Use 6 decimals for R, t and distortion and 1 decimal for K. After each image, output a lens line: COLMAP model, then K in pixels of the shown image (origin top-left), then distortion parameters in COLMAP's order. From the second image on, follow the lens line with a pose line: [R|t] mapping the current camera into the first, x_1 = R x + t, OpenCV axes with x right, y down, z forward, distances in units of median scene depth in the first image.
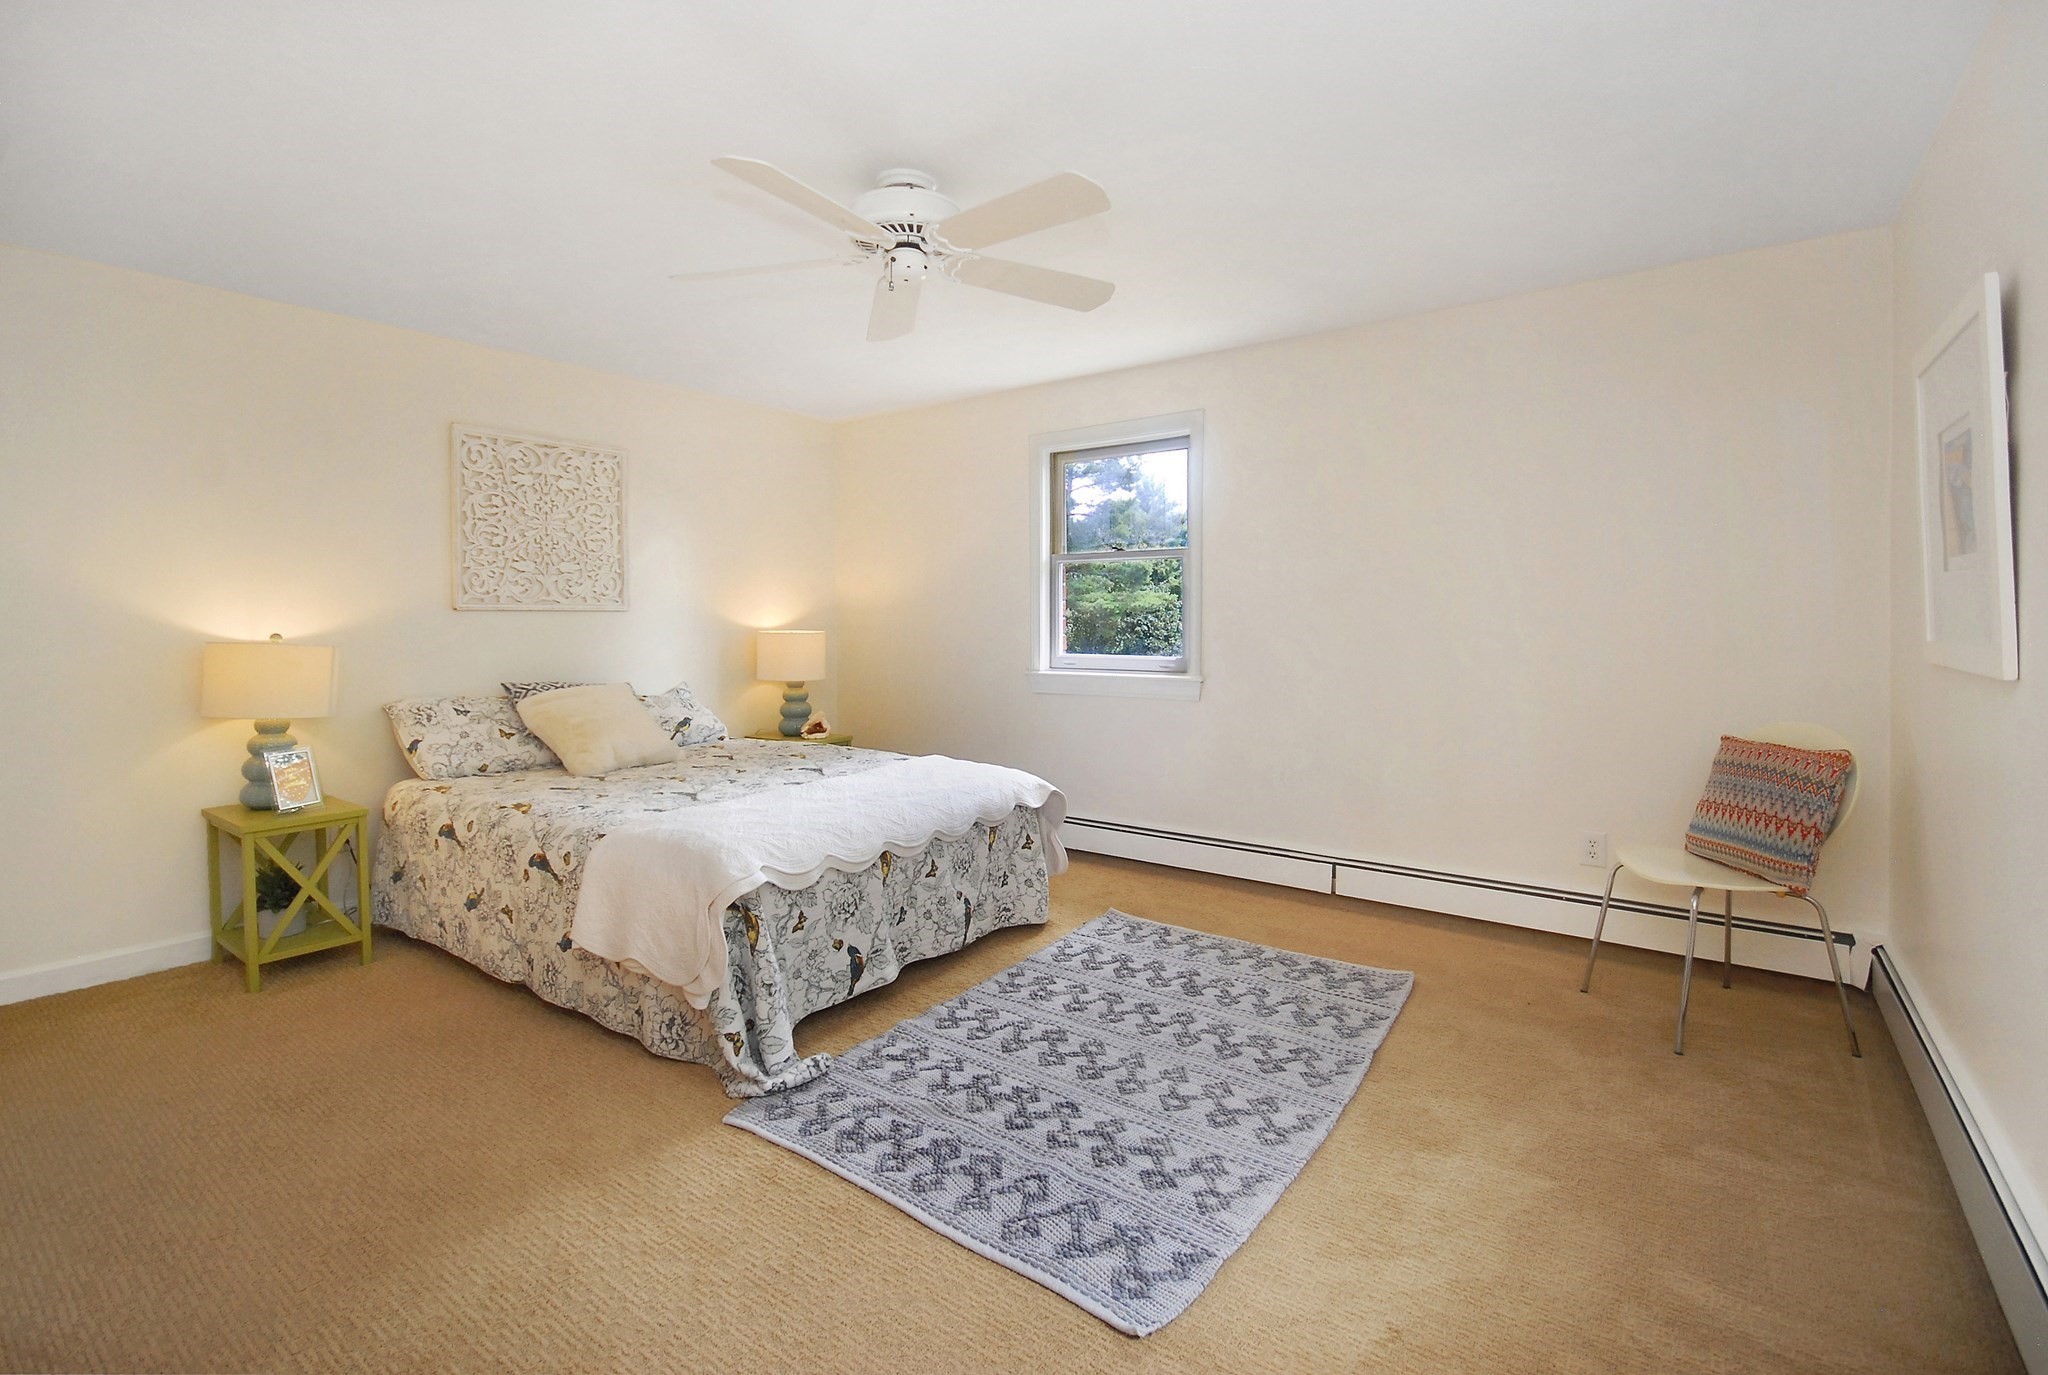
lens RADIAL K [[933.9, 0, 1023.0], [0, 933.9, 646.1], [0, 0, 1]] dist [0.001516, 0.000626]
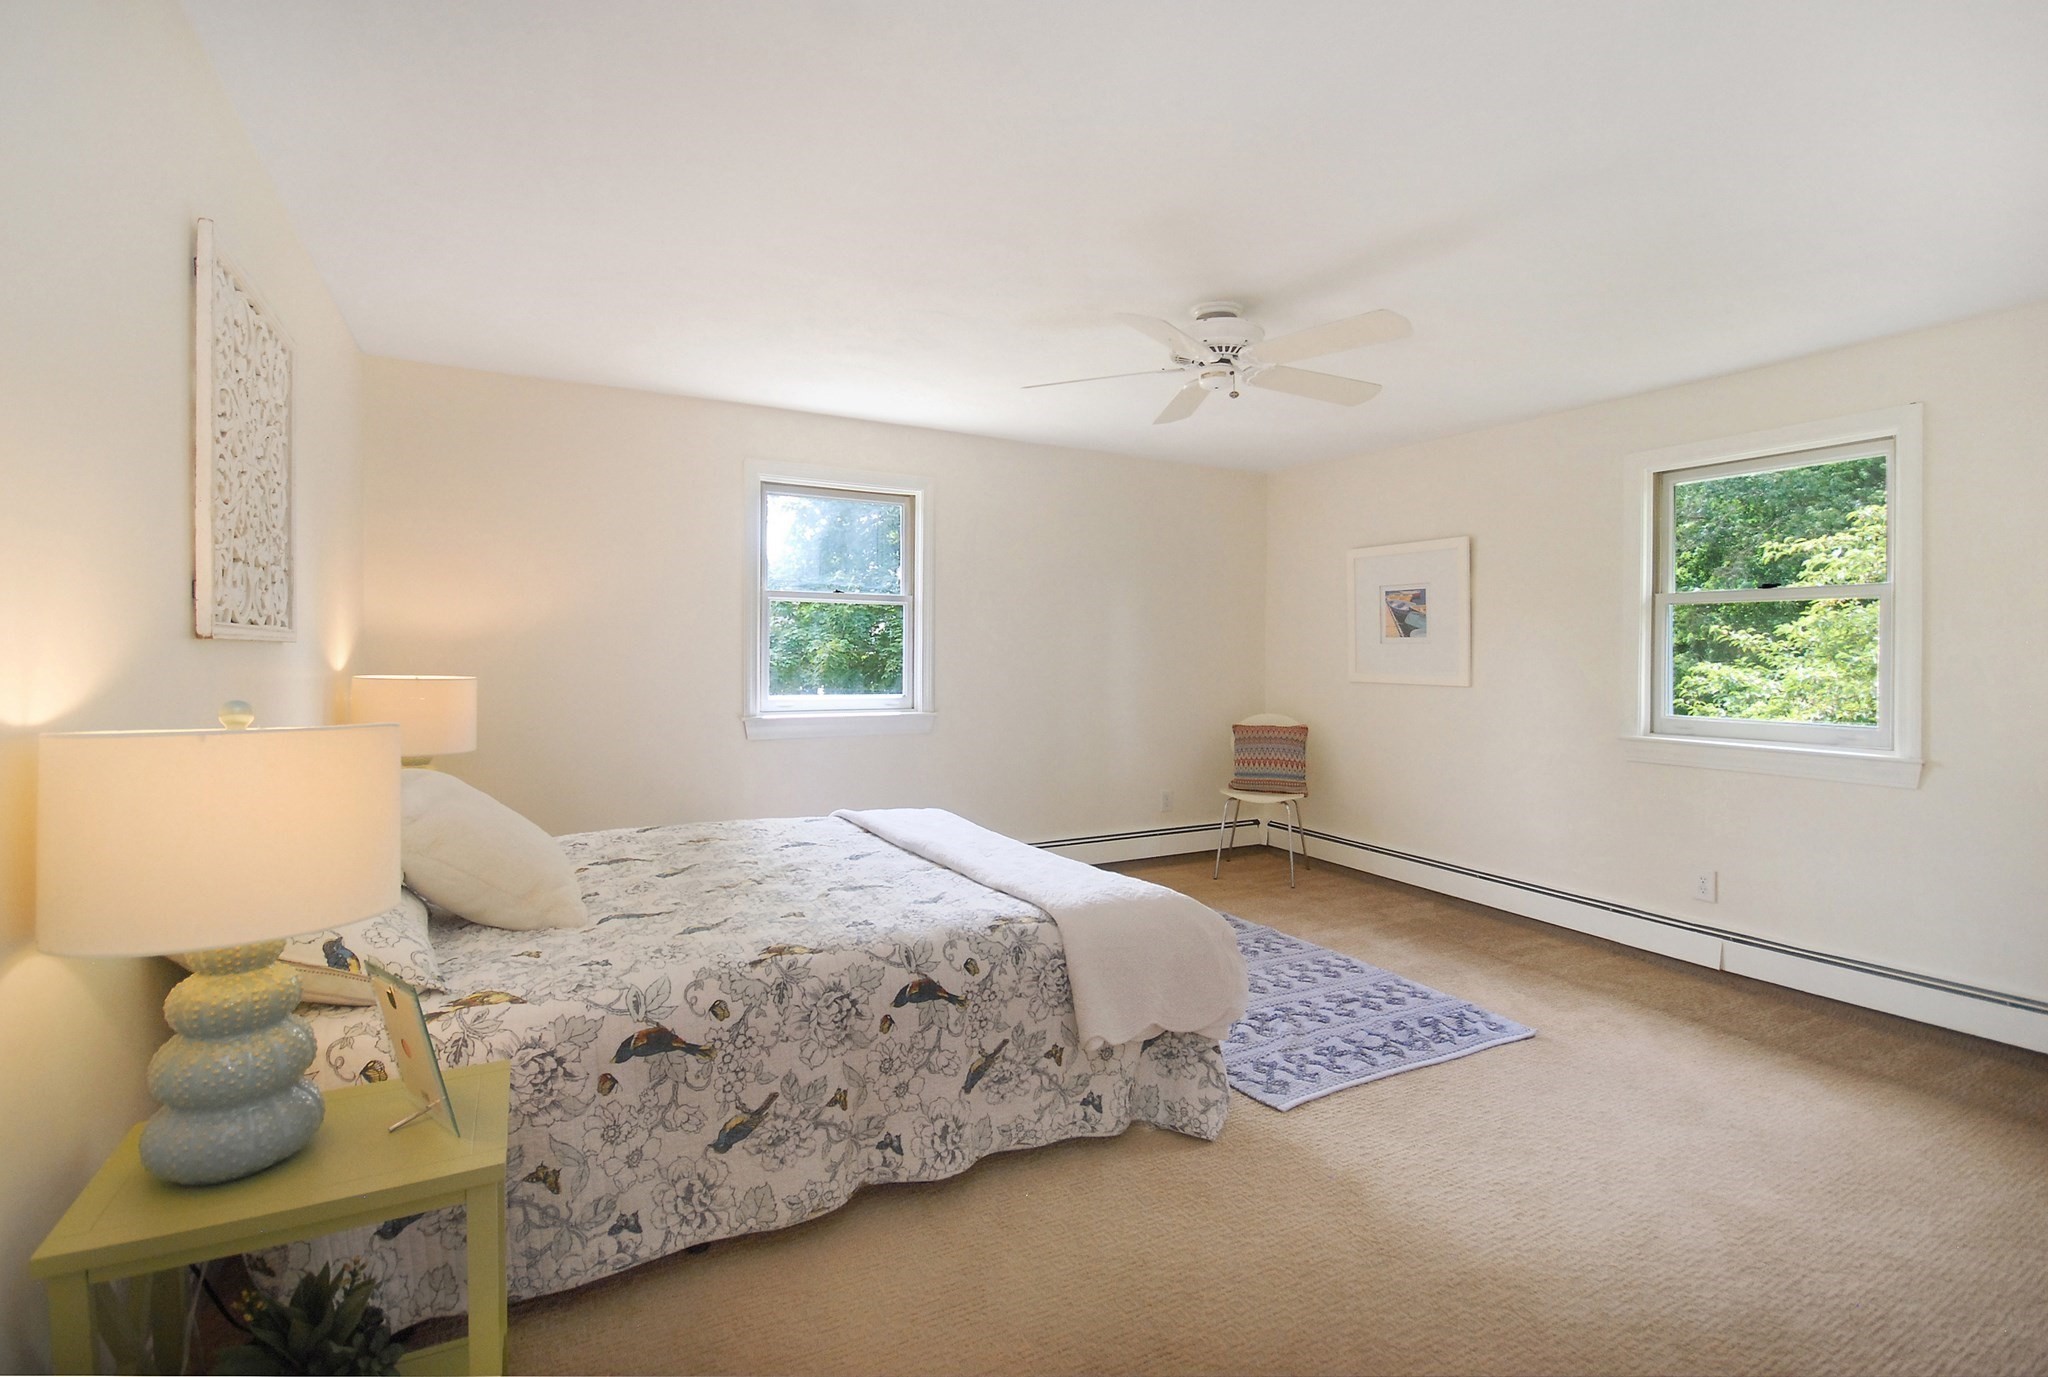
lens RADIAL K [[933.9, 0, 1023.0], [0, 933.9, 647.1], [0, 0, 1]] dist [0.001516, 0.000626]
pose [[0.417270, 0.015522, 0.908650, -1.424977], [0.021228, 0.999415, -0.026821, -0.019822], [-0.908534, 0.030481, 0.416697, 0.775538]]
